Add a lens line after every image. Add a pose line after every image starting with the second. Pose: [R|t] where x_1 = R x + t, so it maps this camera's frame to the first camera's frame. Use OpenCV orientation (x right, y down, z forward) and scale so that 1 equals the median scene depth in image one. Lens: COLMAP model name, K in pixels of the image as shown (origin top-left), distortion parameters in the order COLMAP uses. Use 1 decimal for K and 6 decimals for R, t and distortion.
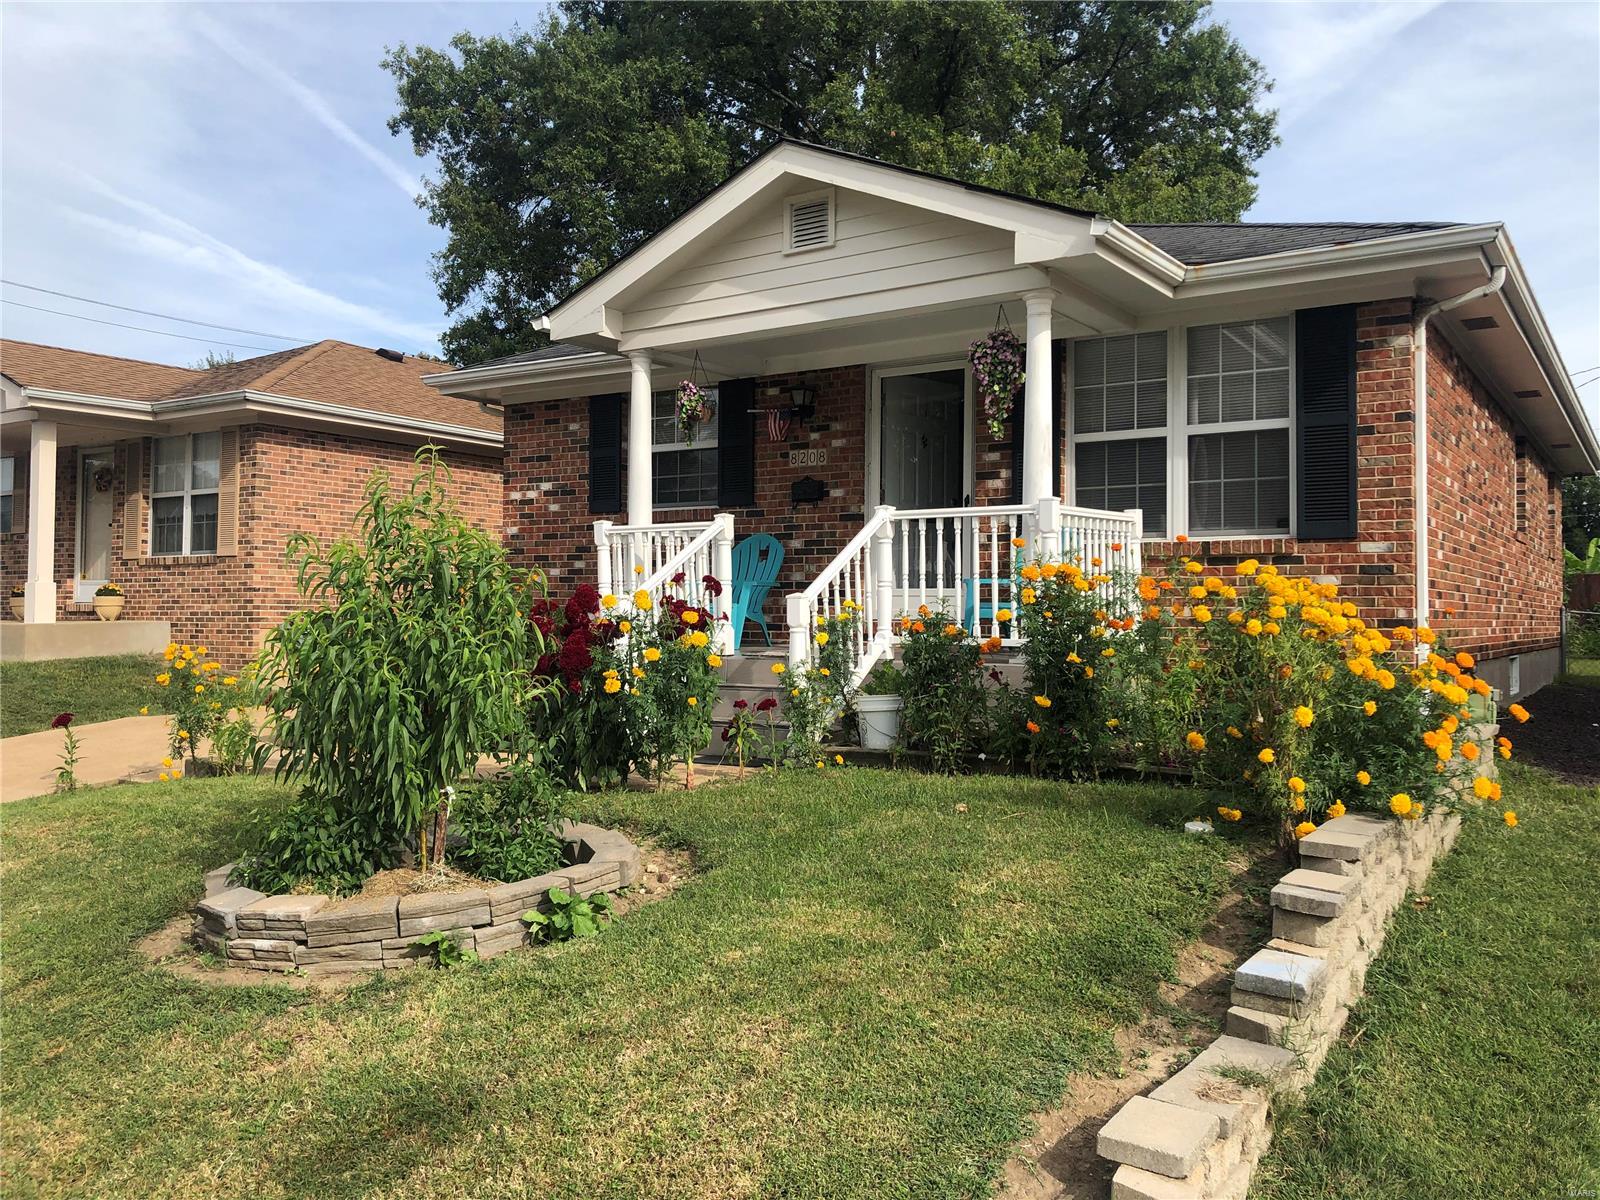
lens RADIAL K [[1315.8, 0, 800.0], [0, 1315.8, 600.0], [0, 0, 1]] dist [0.087346, -0.316498]
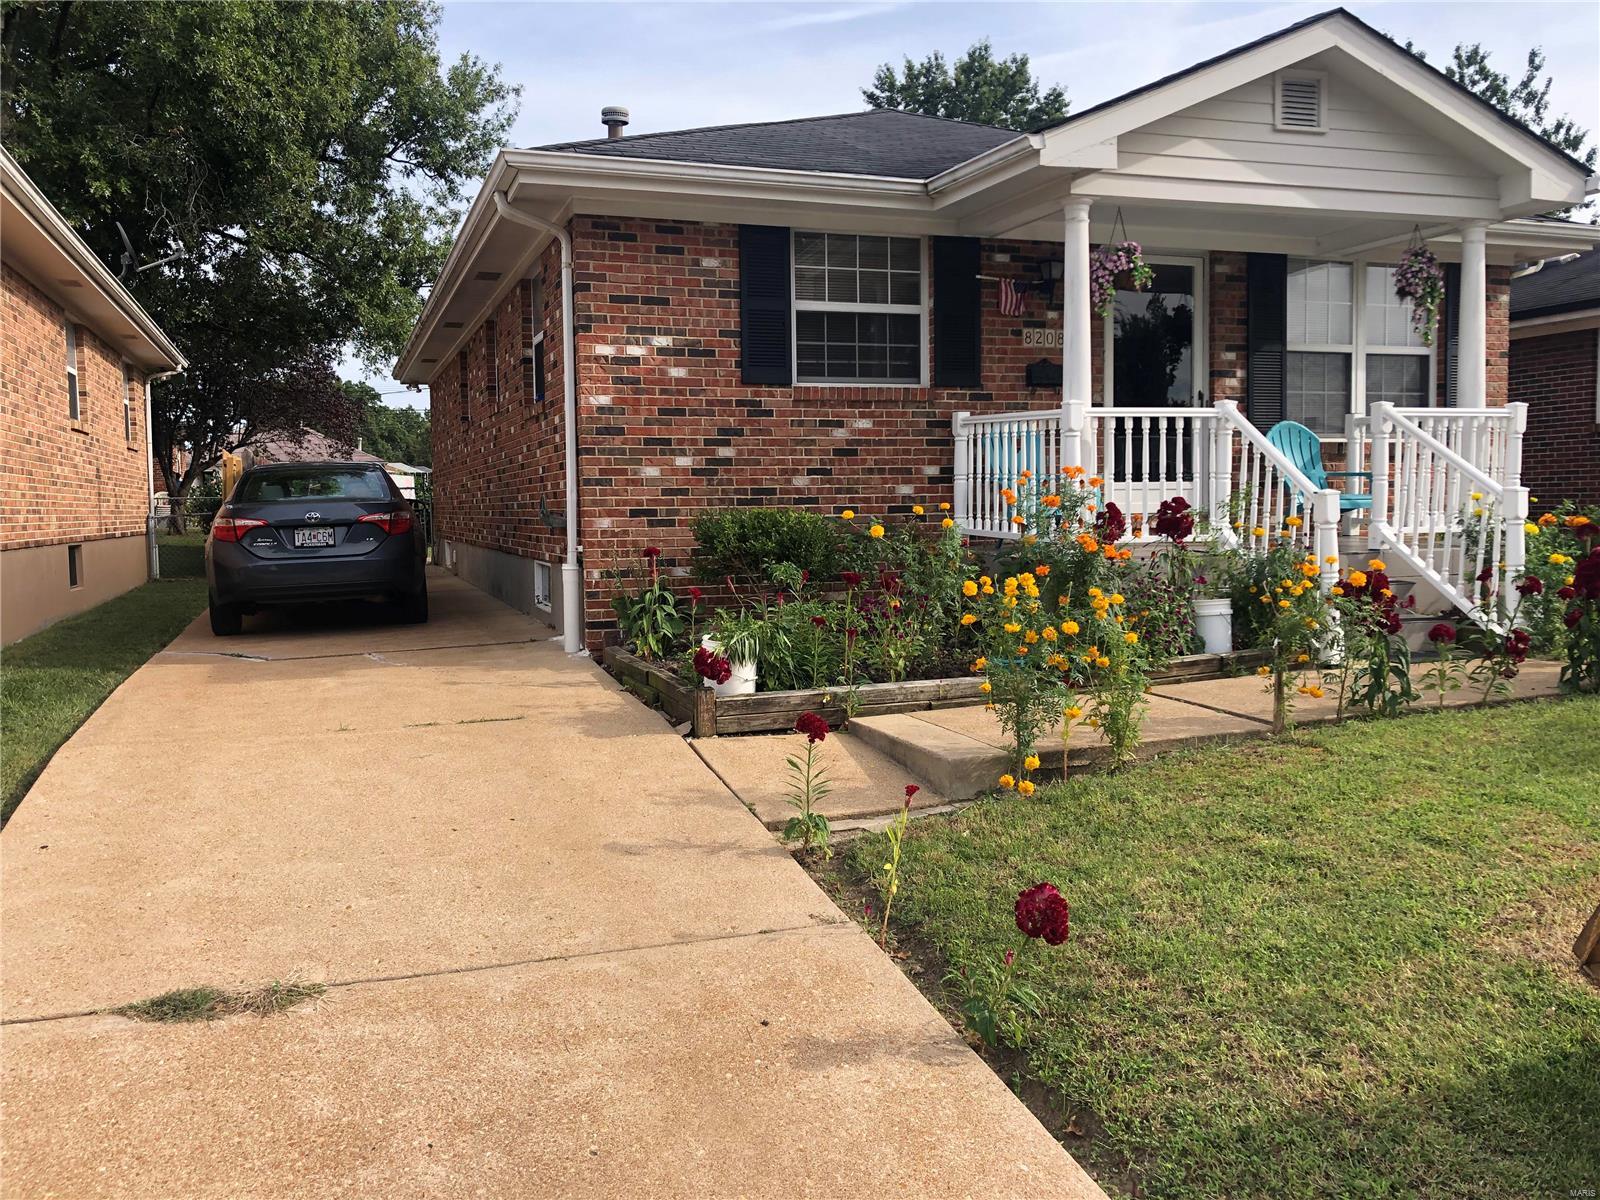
lens RADIAL K [[1376.6, 0, 800.0], [0, 1376.6, 600.0], [0, 0, 1]] dist [0.117331, -0.228490]
pose [[0.605667, -0.067934, 0.792813, -0.844268], [0.005579, 0.996687, 0.081141, -0.006919], [-0.795698, -0.044721, 0.604040, 0.534737]]
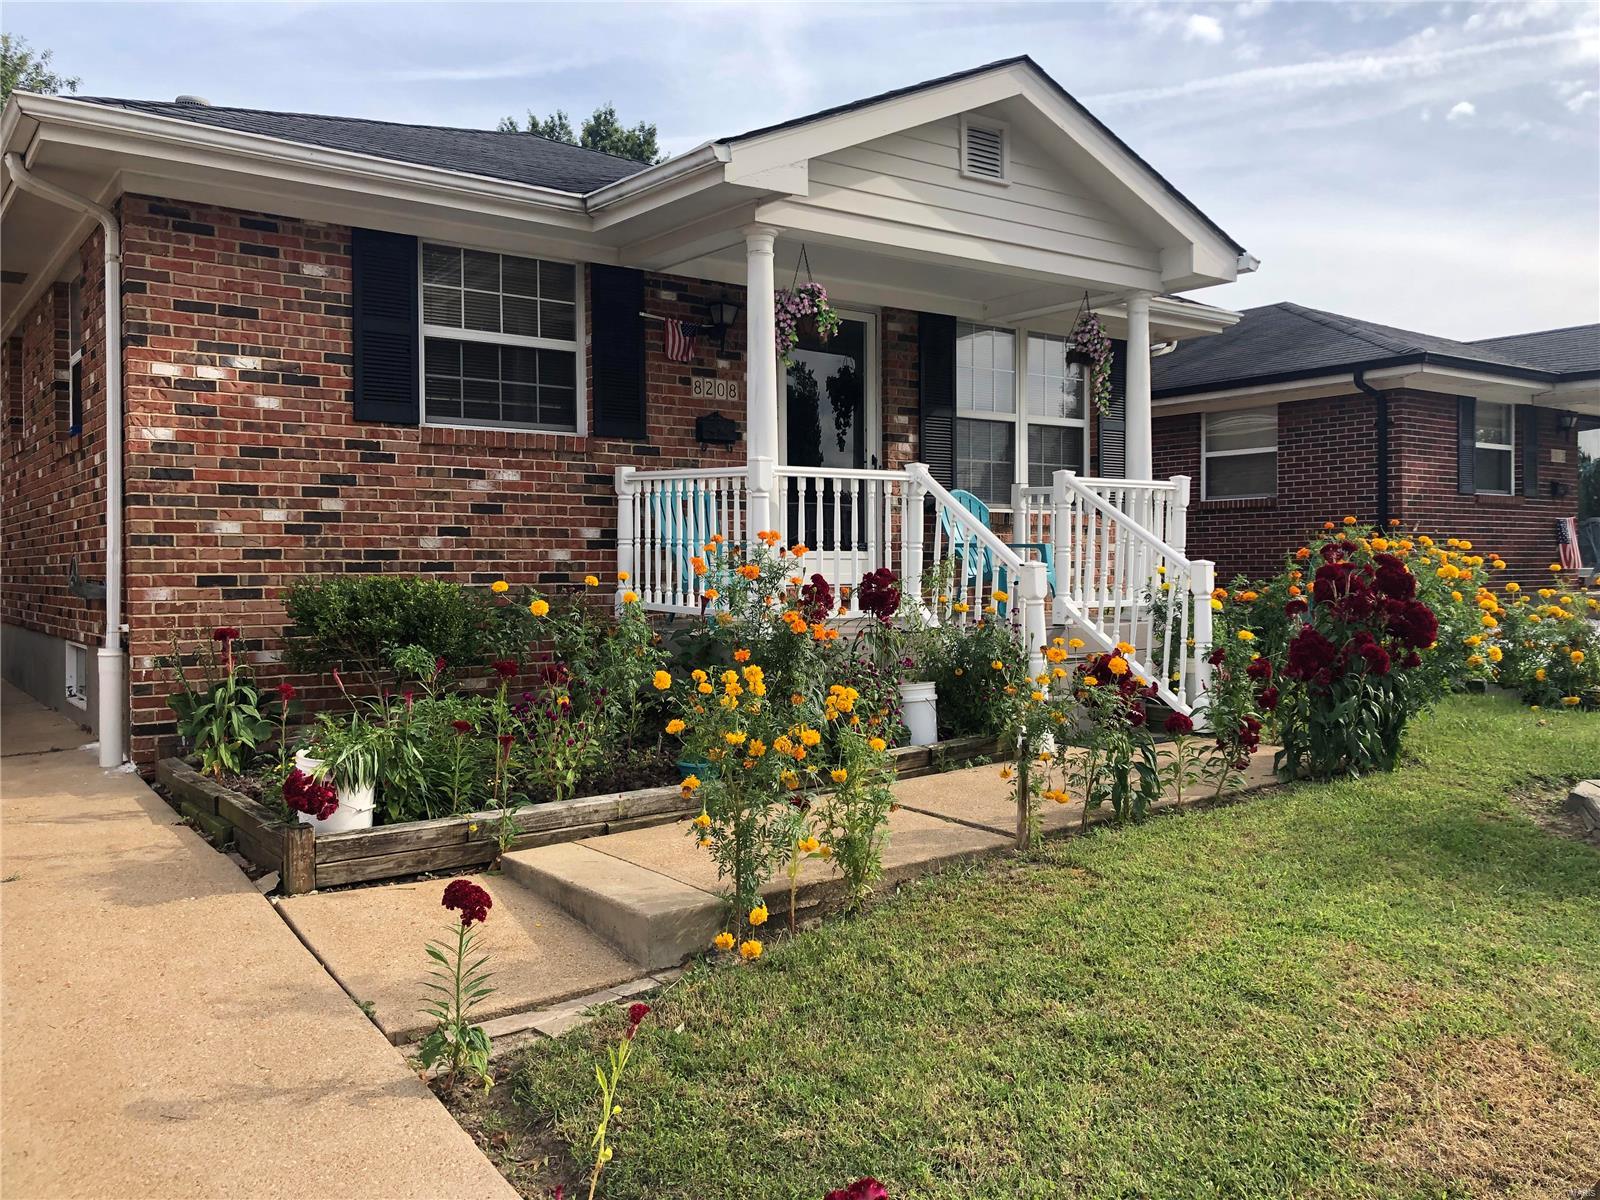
lens RADIAL K [[1324.5, 0, 808.0], [0, 1324.5, 581.8], [0, 0, 1]] dist [0.048681, -0.070303]
pose [[0.350709, -0.017407, 0.936323, -0.720330], [-0.006444, 0.999759, 0.021000, -0.006767], [-0.936462, -0.013398, 0.350512, 0.642223]]
